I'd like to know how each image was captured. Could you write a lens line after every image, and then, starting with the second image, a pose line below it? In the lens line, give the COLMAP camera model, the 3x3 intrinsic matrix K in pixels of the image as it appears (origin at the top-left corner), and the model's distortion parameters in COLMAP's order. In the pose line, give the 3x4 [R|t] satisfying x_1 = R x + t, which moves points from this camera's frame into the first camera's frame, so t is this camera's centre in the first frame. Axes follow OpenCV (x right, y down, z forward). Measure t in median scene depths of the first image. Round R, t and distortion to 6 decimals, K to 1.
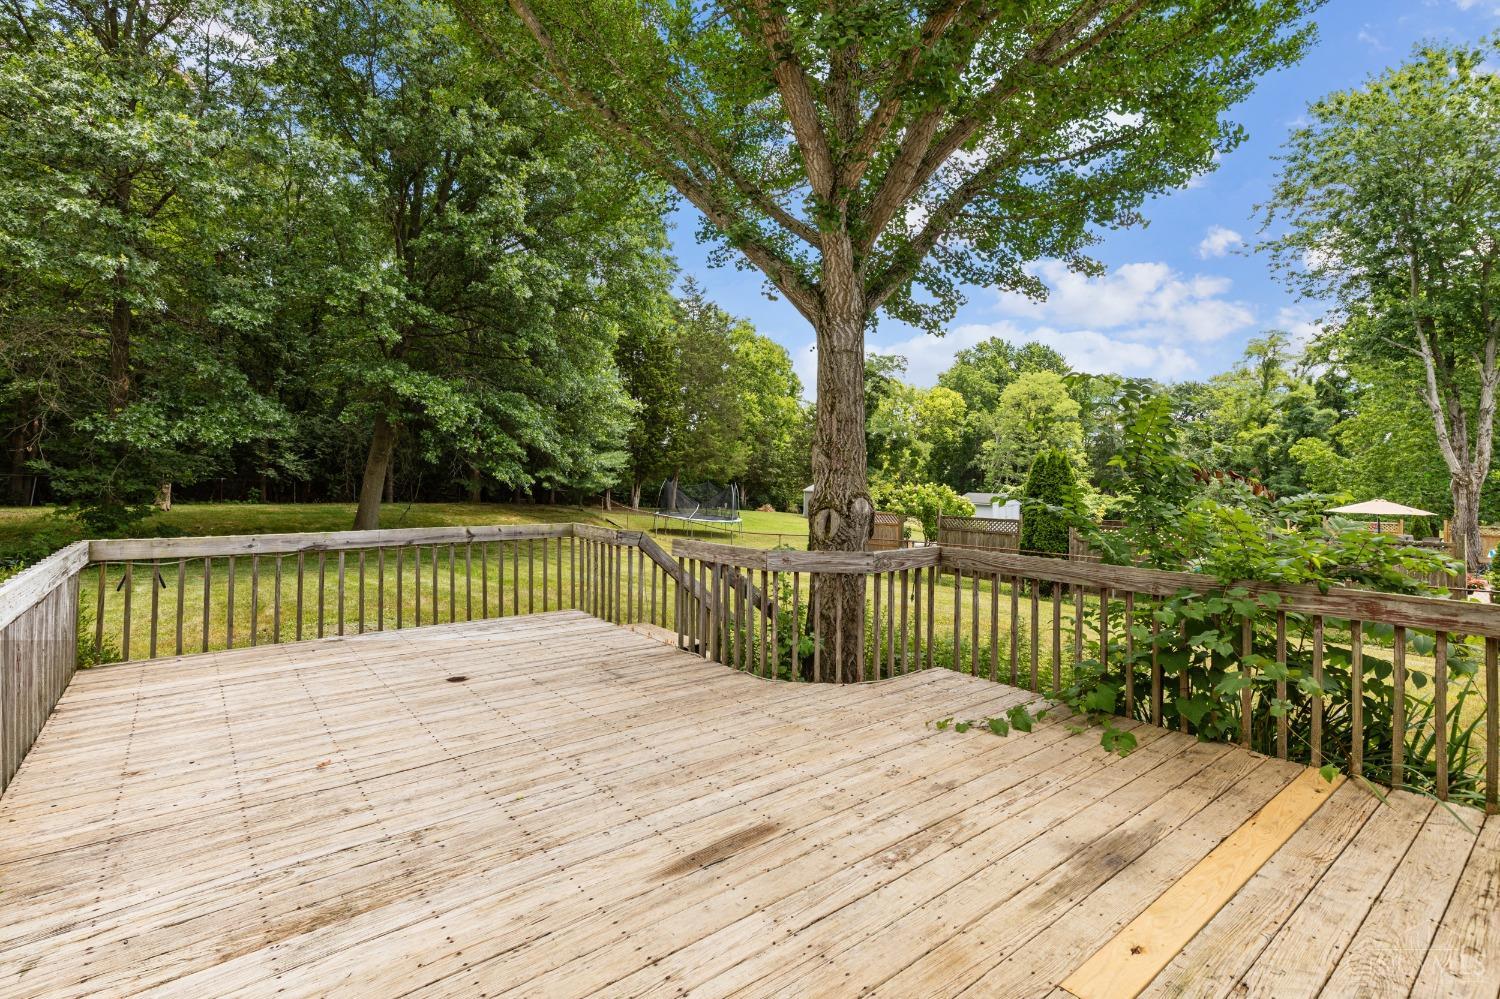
lens RADIAL K [[693.0, 0, 739.3], [0, 693.0, 483.0], [0, 0, 1]] dist [0.000061, 0.000048]
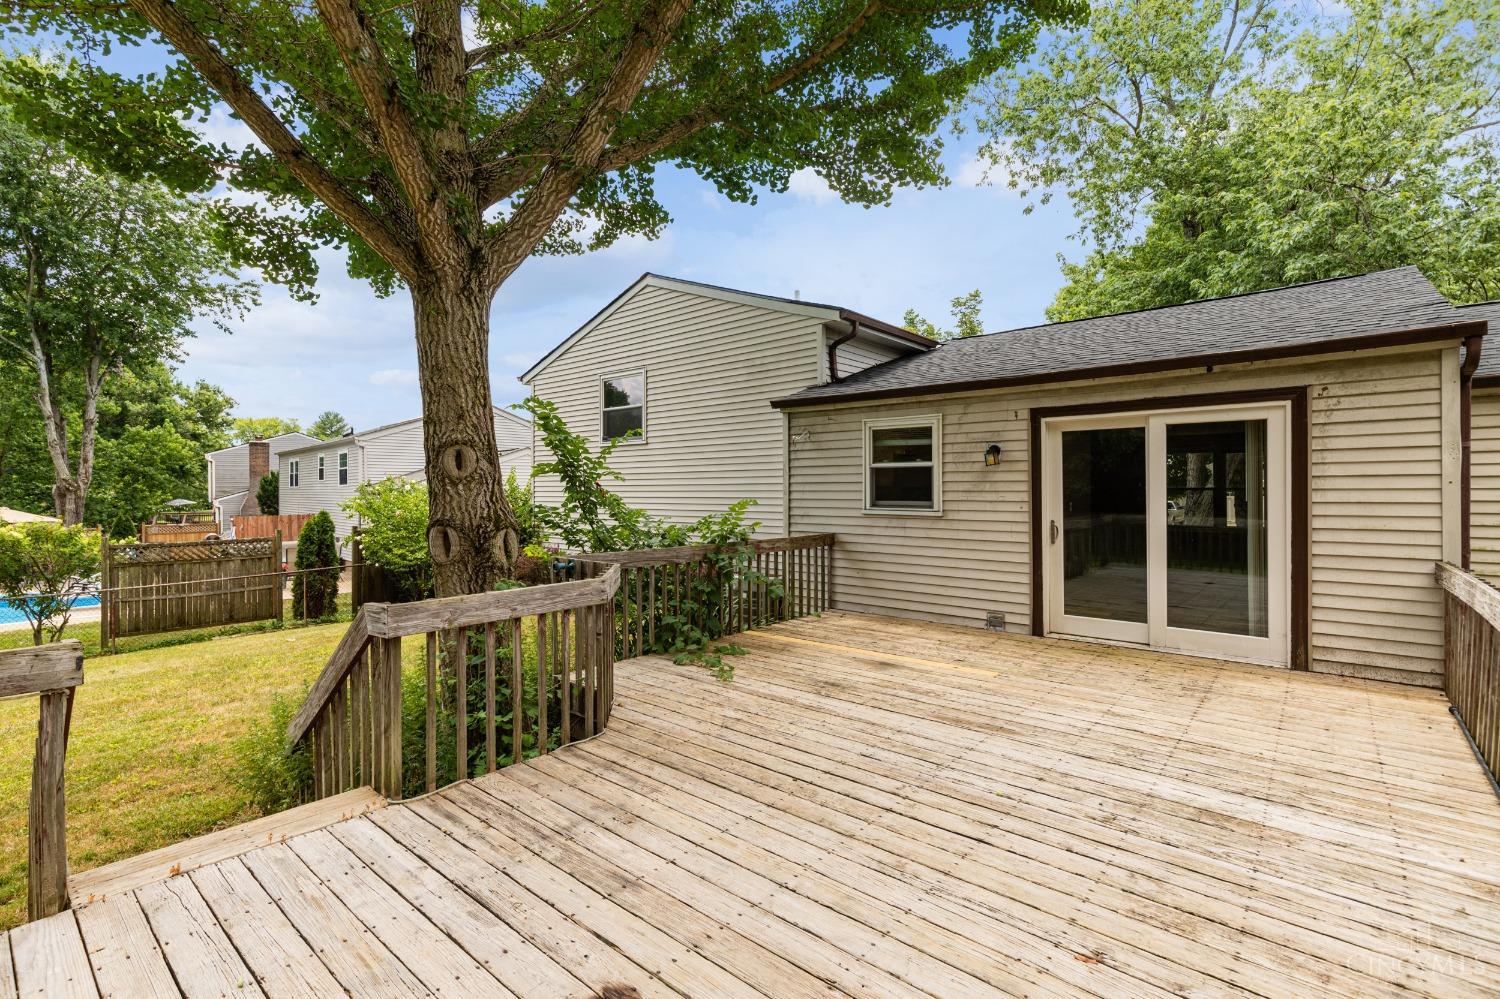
lens RADIAL K [[693.0, 0, 739.3], [0, 693.0, 483.0], [0, 0, 1]] dist [0.000061, 0.000048]
pose [[-0.182917, -0.000580, 0.983128, -0.781576], [0.007238, 0.999972, 0.001936, -0.015207], [-0.983102, 0.007470, -0.182908, 0.963738]]
